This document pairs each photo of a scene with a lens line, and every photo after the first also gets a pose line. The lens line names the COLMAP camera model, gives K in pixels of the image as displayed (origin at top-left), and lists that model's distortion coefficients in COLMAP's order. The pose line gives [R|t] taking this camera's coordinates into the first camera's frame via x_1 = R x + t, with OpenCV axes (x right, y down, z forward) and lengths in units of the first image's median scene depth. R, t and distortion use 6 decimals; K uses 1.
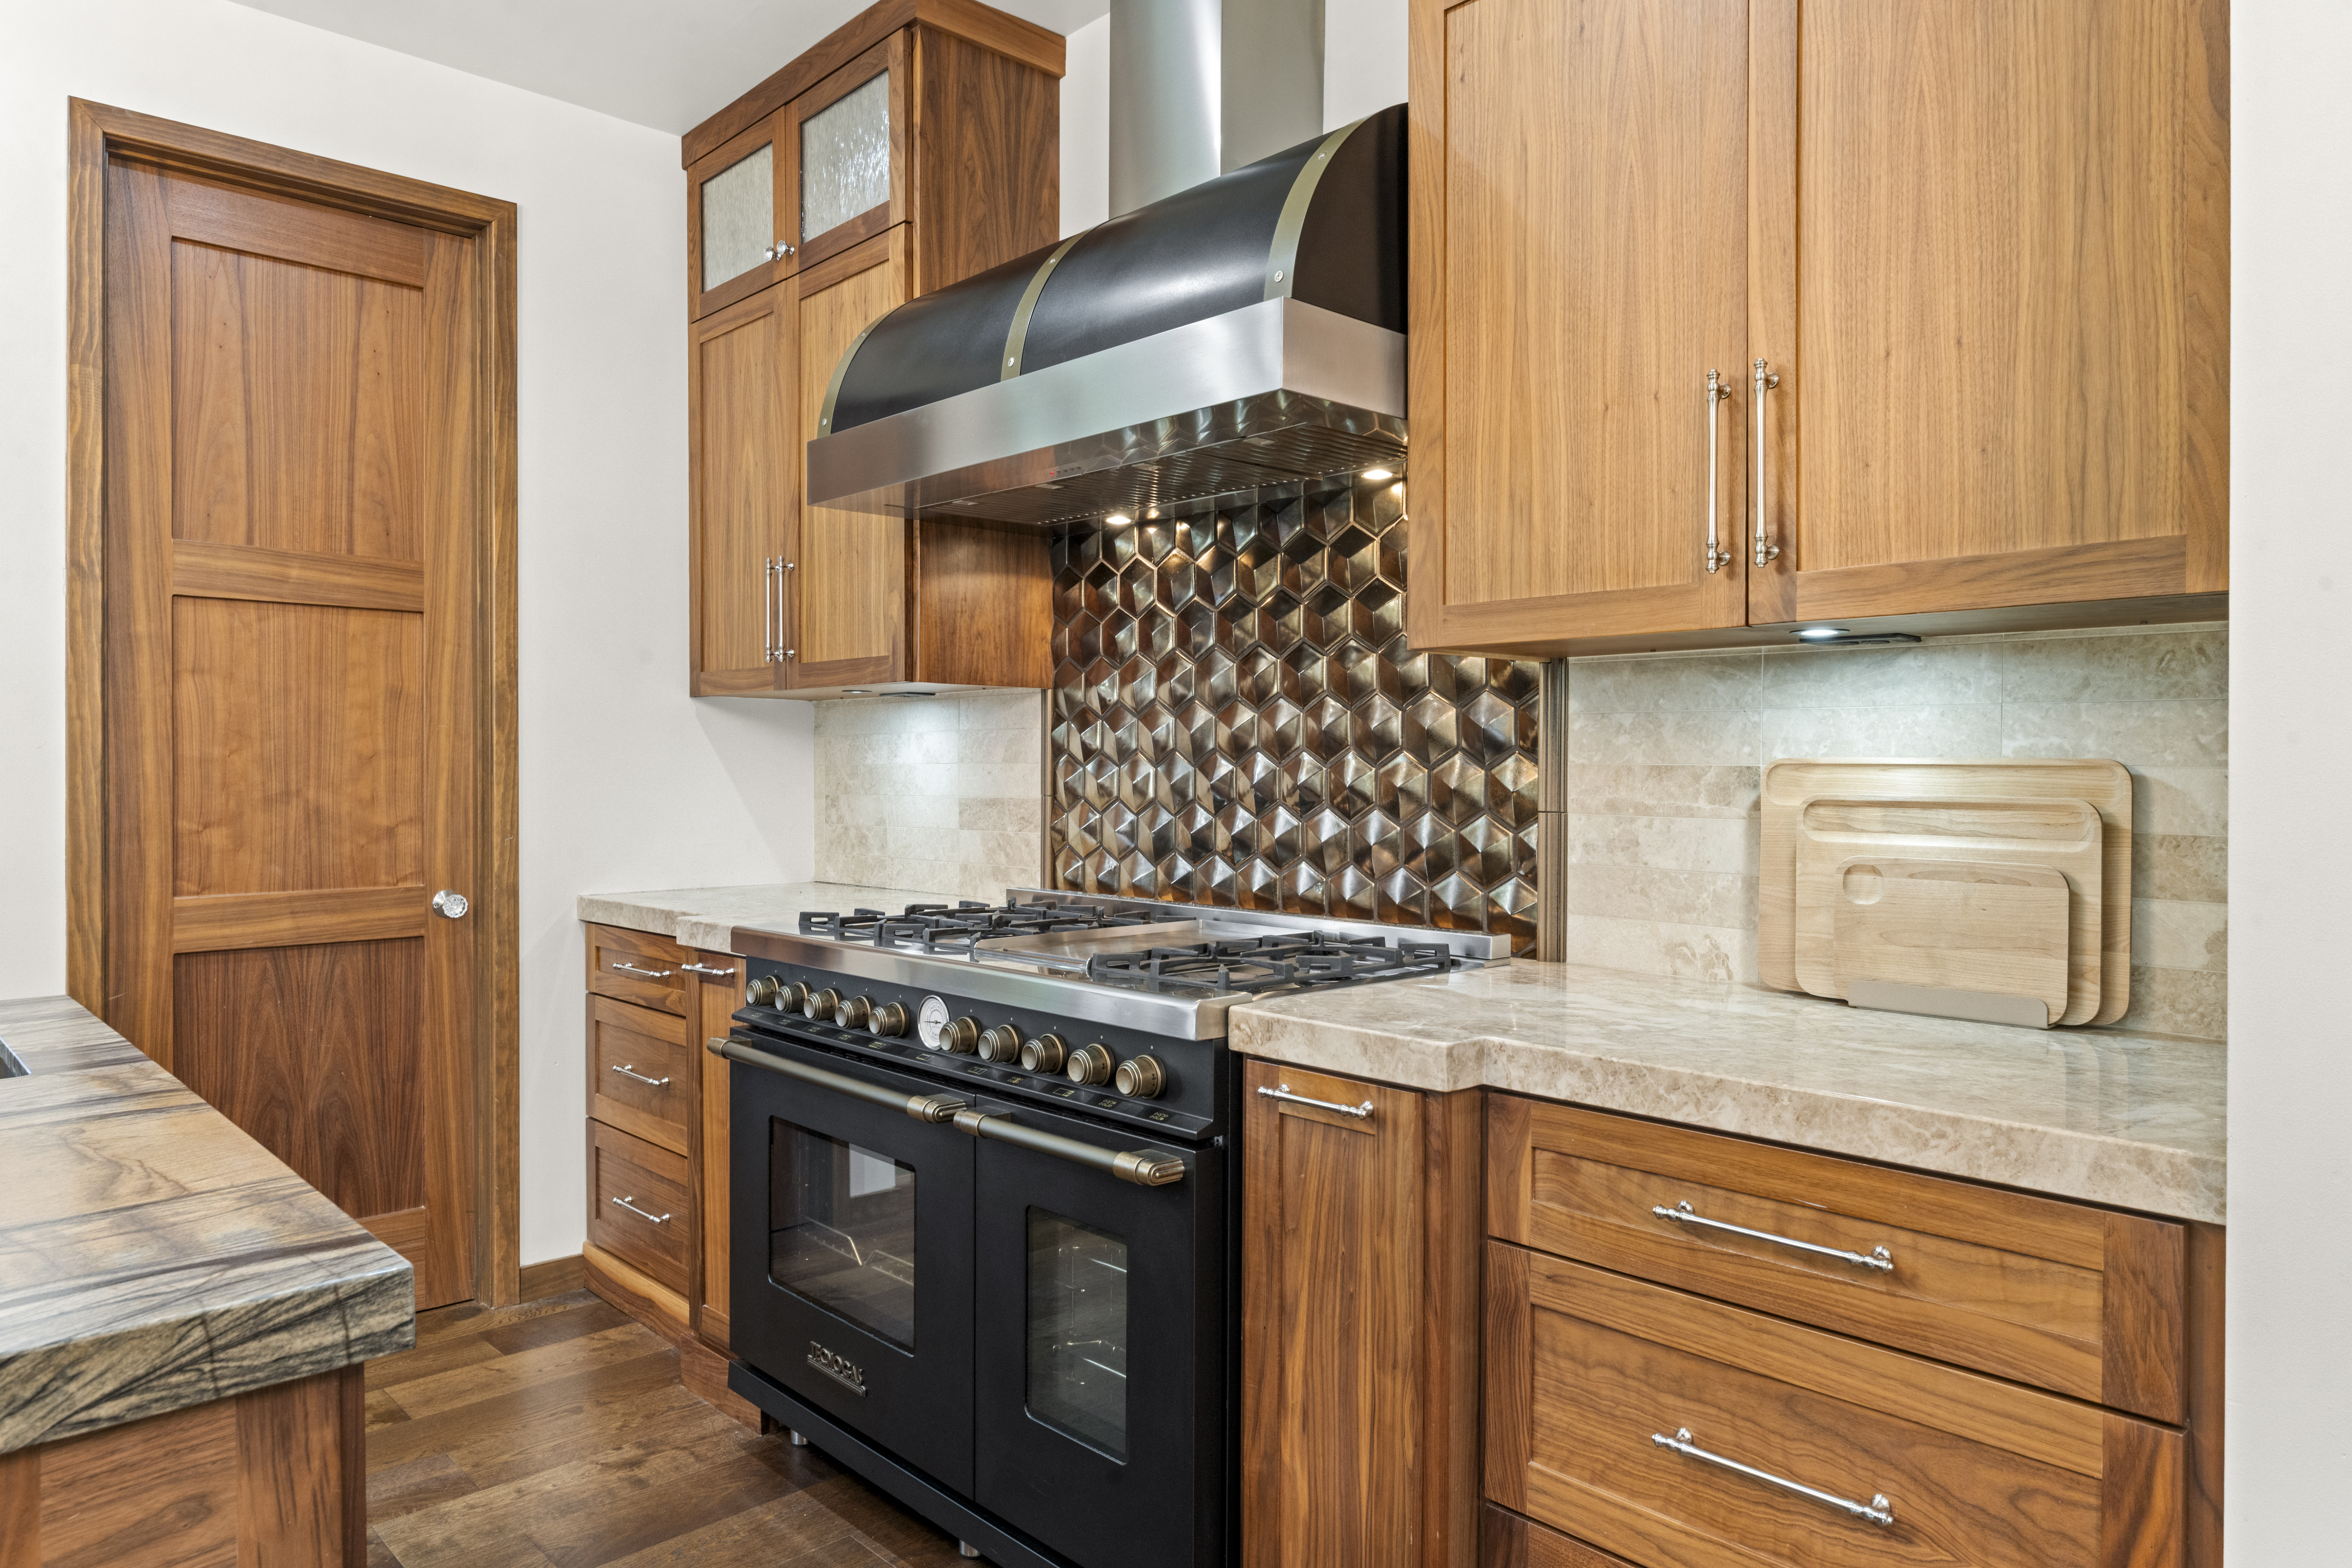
lens RADIAL K [[1511.9, 0, 1174.1], [0, 1511.9, 774.6], [0, 0, 1]] dist [-0.007592, 0.004266]
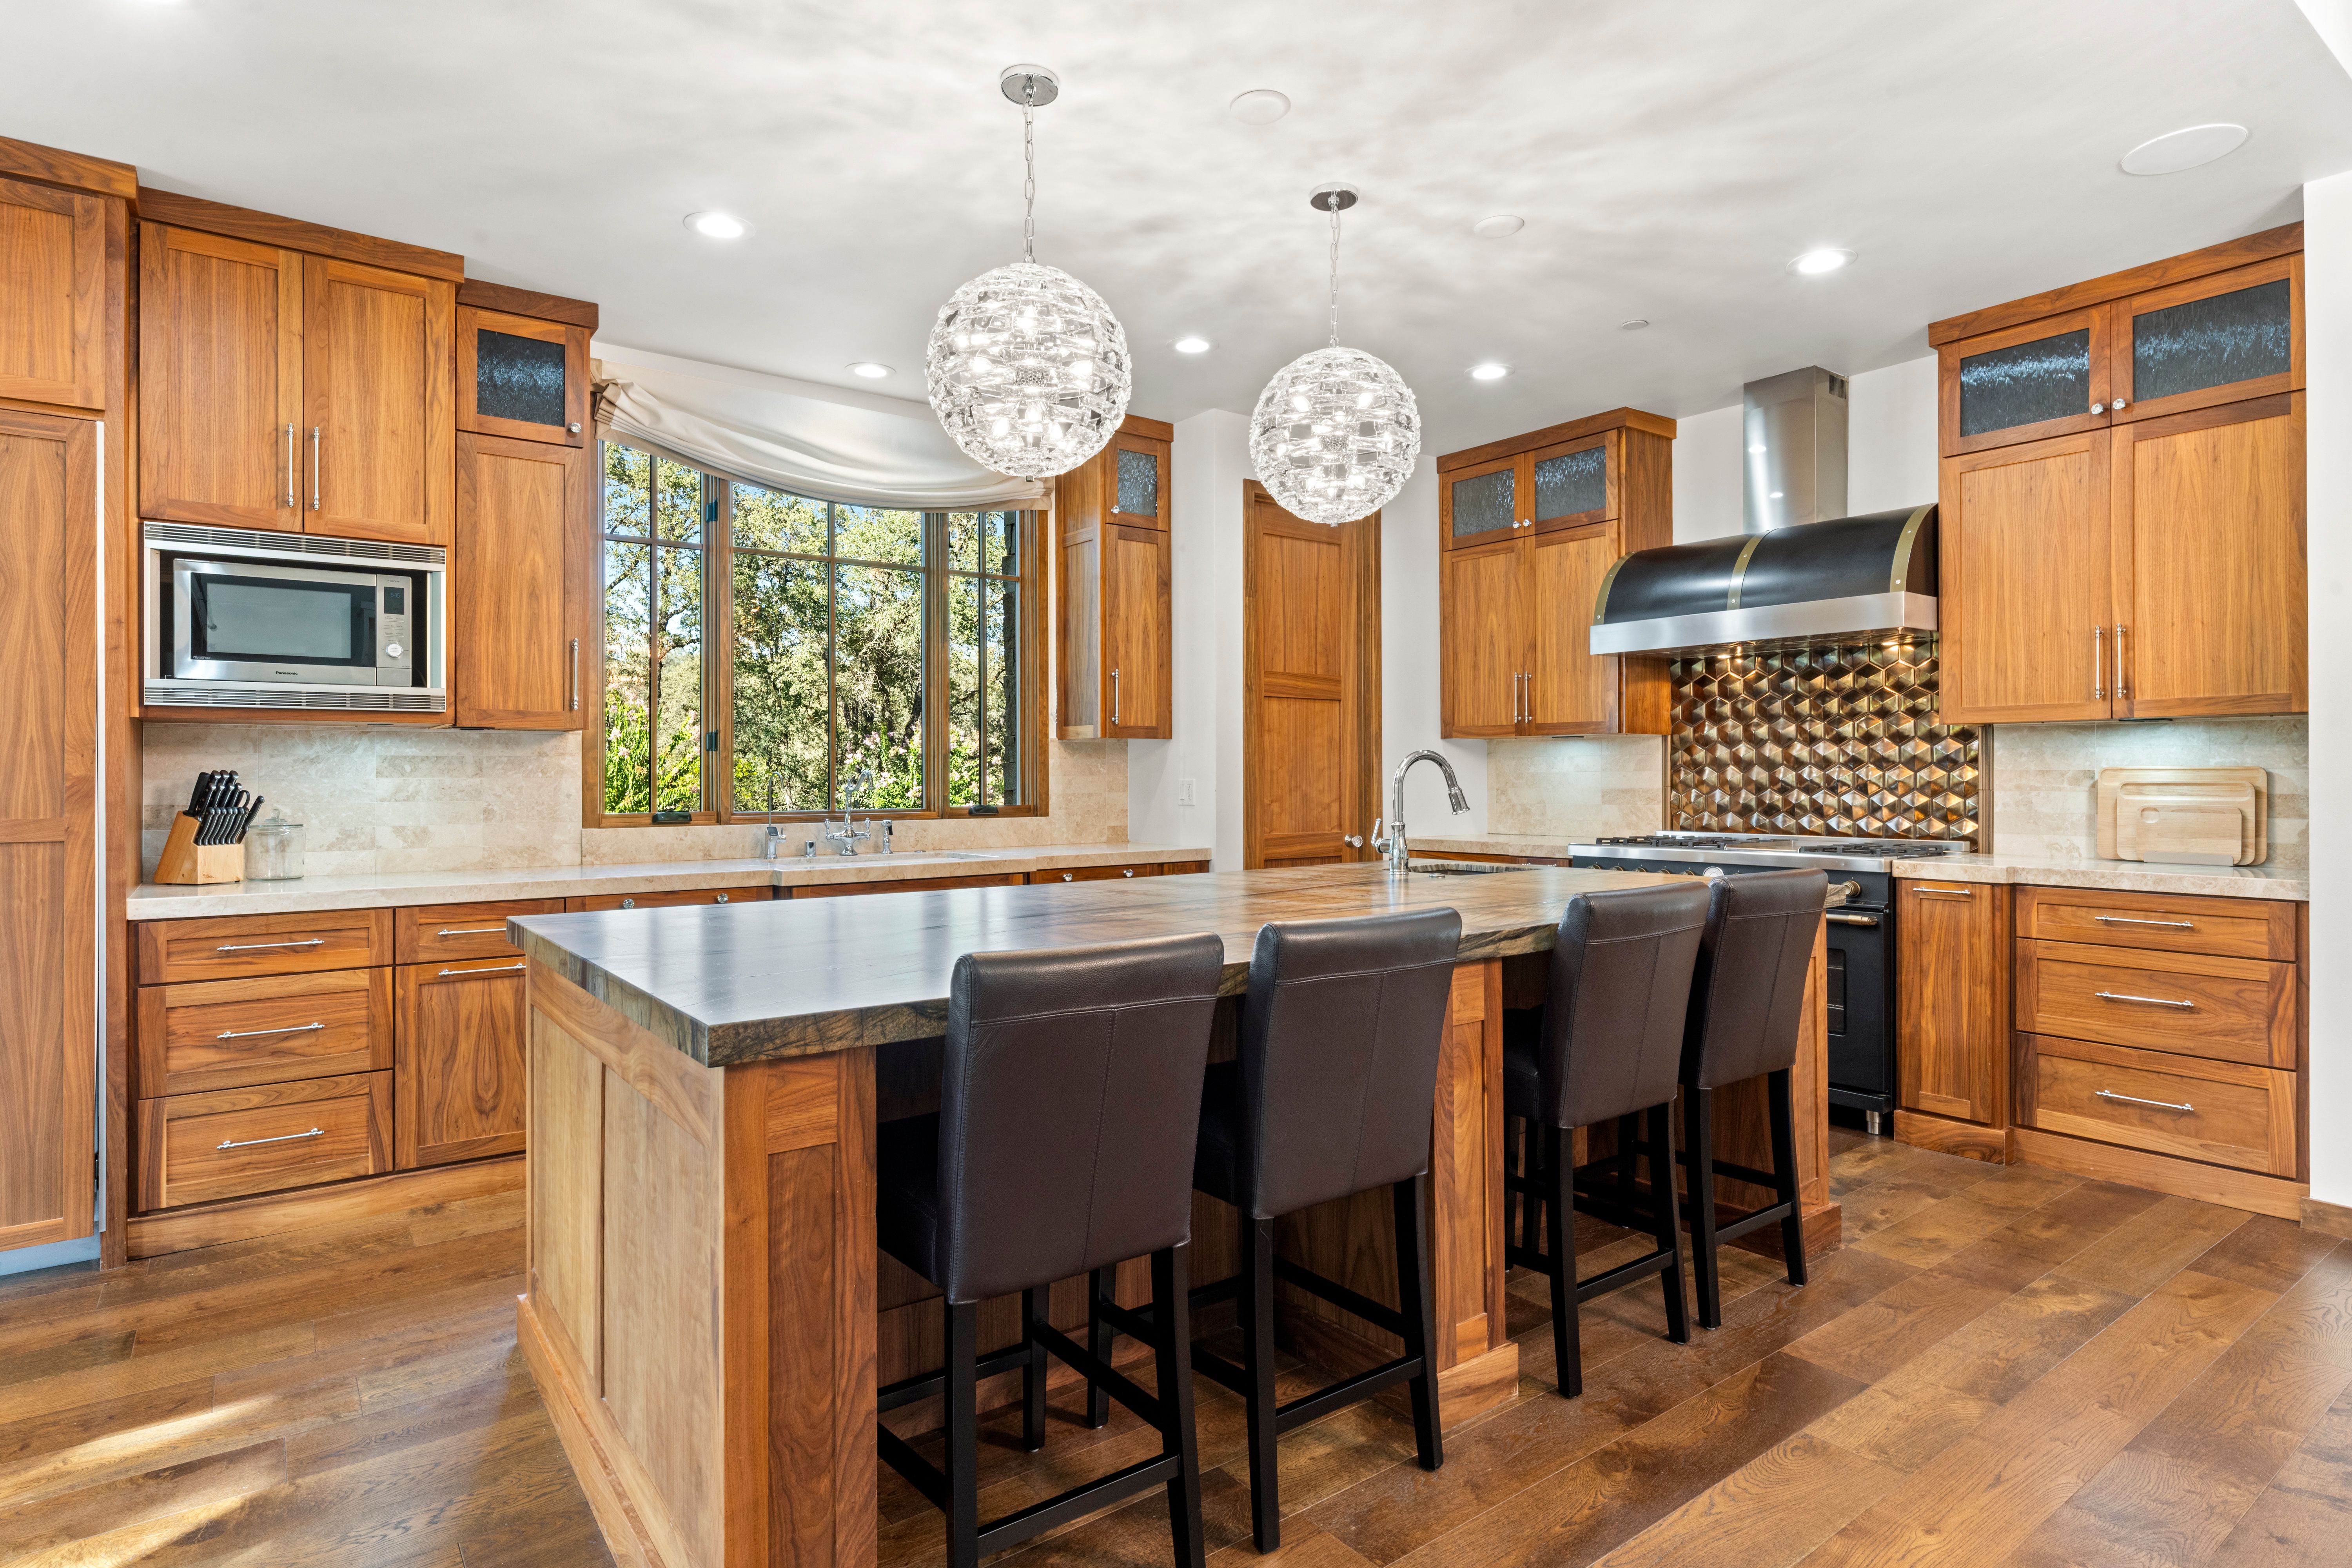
lens RADIAL K [[1263.4, 0, 1143.6], [0, 1263.4, 775.4], [0, 0, 1]] dist [-0.004966, 0.002402]
pose [[0.991534, -0.004226, -0.129777, -1.021147], [0.003292, 0.999967, -0.007411, 0.015717], [0.129804, 0.006921, 0.991516, -1.434462]]
